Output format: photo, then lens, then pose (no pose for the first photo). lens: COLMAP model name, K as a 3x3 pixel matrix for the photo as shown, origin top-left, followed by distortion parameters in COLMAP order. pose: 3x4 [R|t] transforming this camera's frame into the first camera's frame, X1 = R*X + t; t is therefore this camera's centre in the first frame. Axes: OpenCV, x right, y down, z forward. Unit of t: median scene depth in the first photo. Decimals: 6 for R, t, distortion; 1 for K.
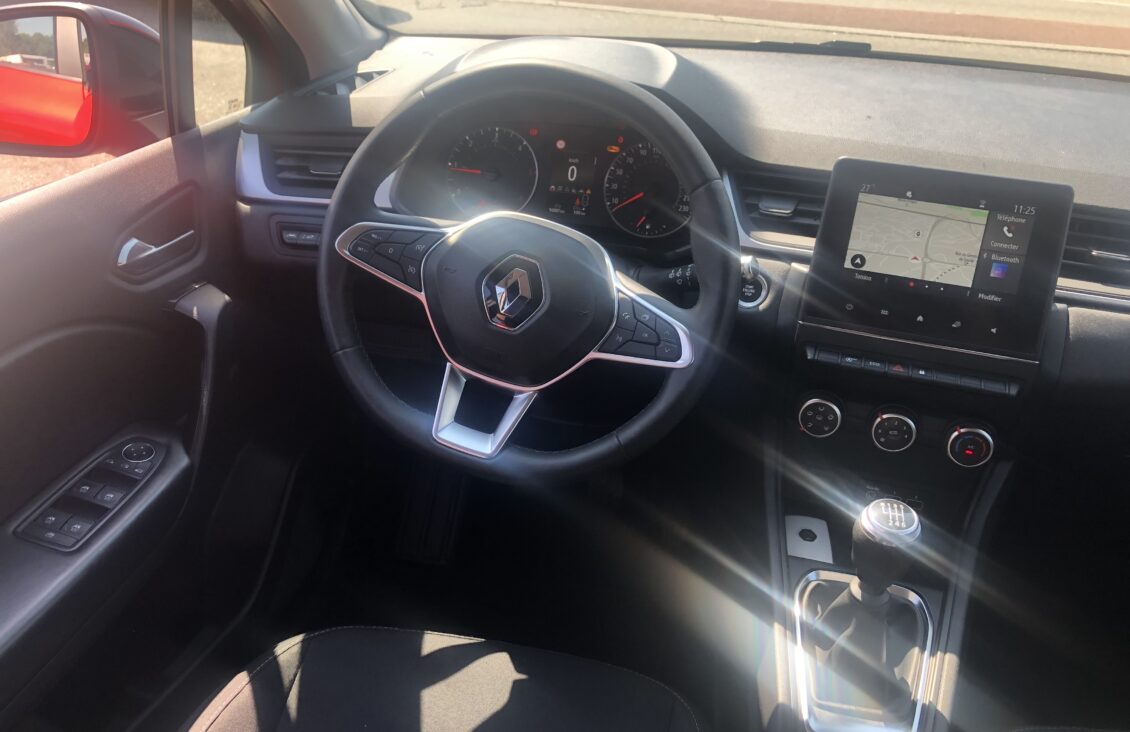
lens RADIAL K [[931.6, 0, 565.0], [0, 931.6, 366.0], [0, 0, 1]] dist [-0.005841, -0.004201]
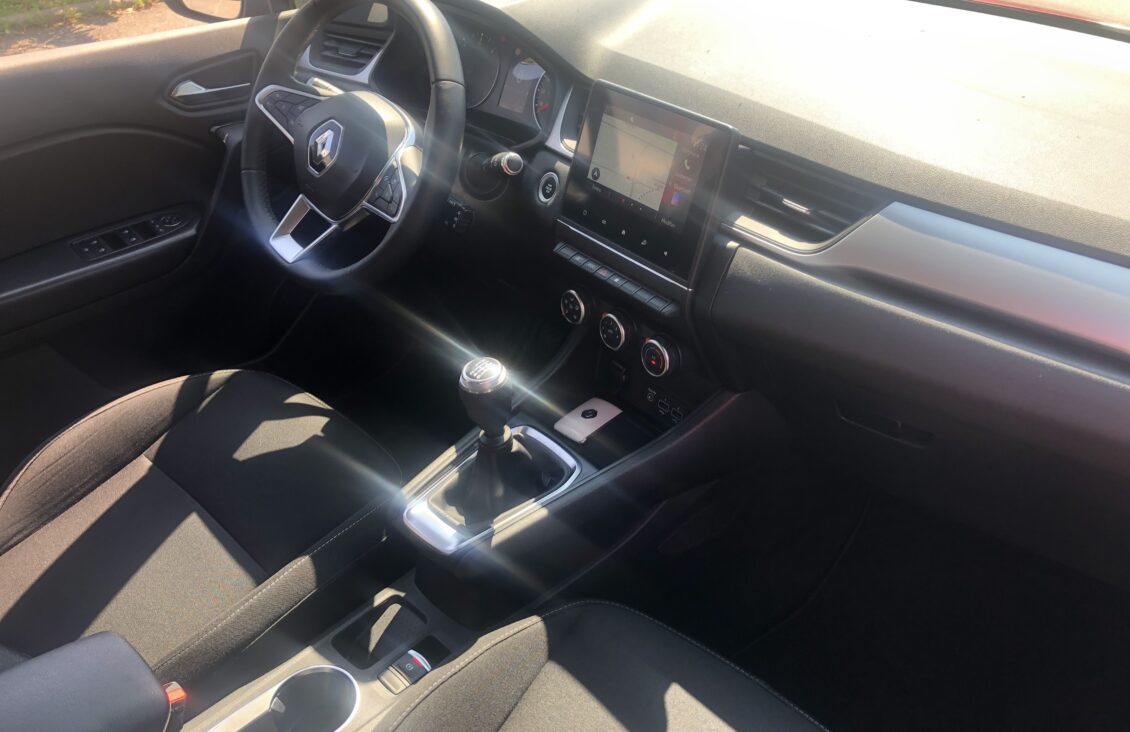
lens RADIAL K [[942.6, 0, 565.0], [0, 942.6, 366.0], [0, 0, 1]] dist [0.028249, -0.018171]
pose [[0.835668, 0.260520, -0.483516, 0.931583], [-0.224798, 0.965467, 0.131675, -0.029095], [0.501123, -0.001343, 0.865375, -0.029819]]
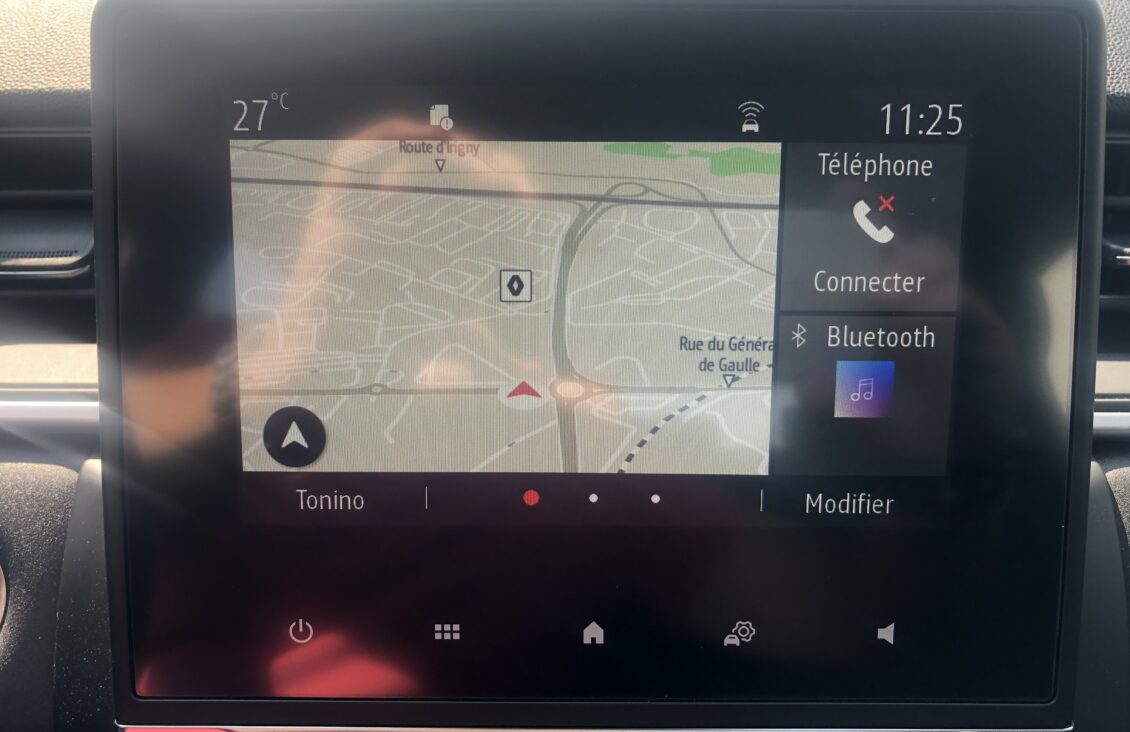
lens RADIAL K [[942.6, 0, 565.0], [0, 942.6, 366.0], [0, 0, 1]] dist [0.028249, -0.018171]
pose [[0.949293, -0.174297, 0.261655, 0.328044], [0.183911, 0.982863, -0.012519, -0.117516], [-0.254989, 0.060005, 0.965080, 0.776303]]
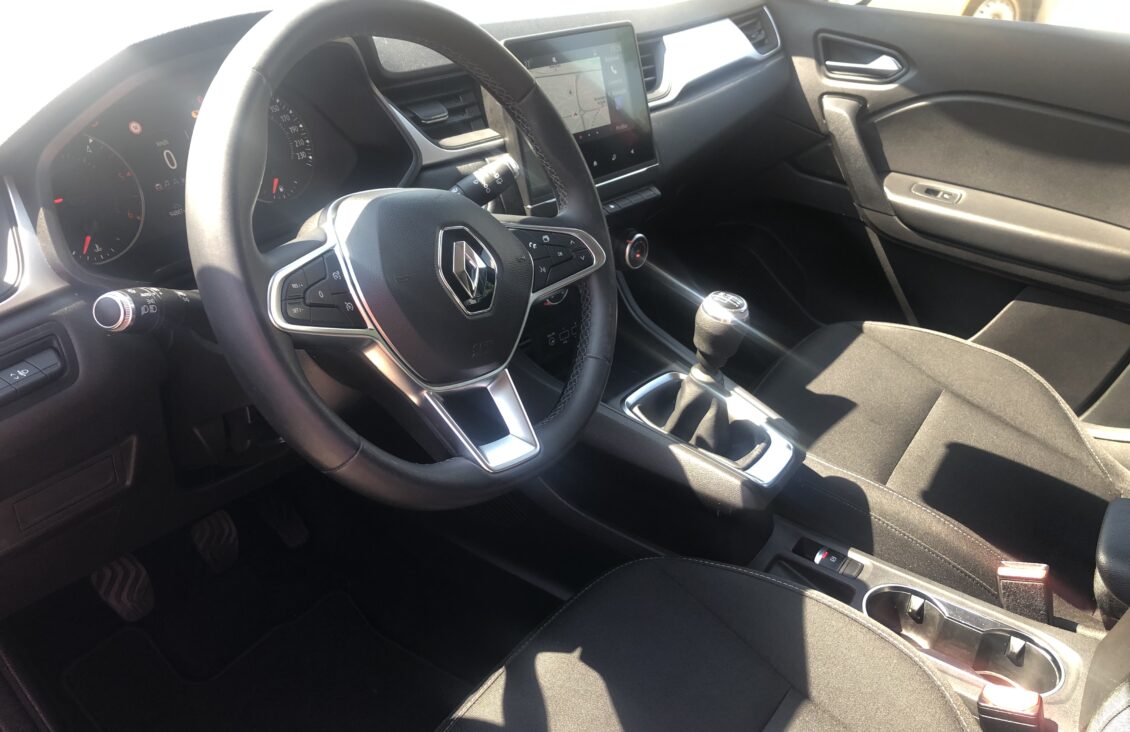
lens RADIAL K [[937.4, 0, 573.7], [0, 937.4, 363.0], [0, 0, 1]] dist [0.032307, -0.012024]
pose [[0.395263, -0.473074, 0.787381, -0.665624], [0.403208, 0.859543, 0.314021, -0.216339], [-0.825342, 0.193358, 0.530493, 0.460368]]
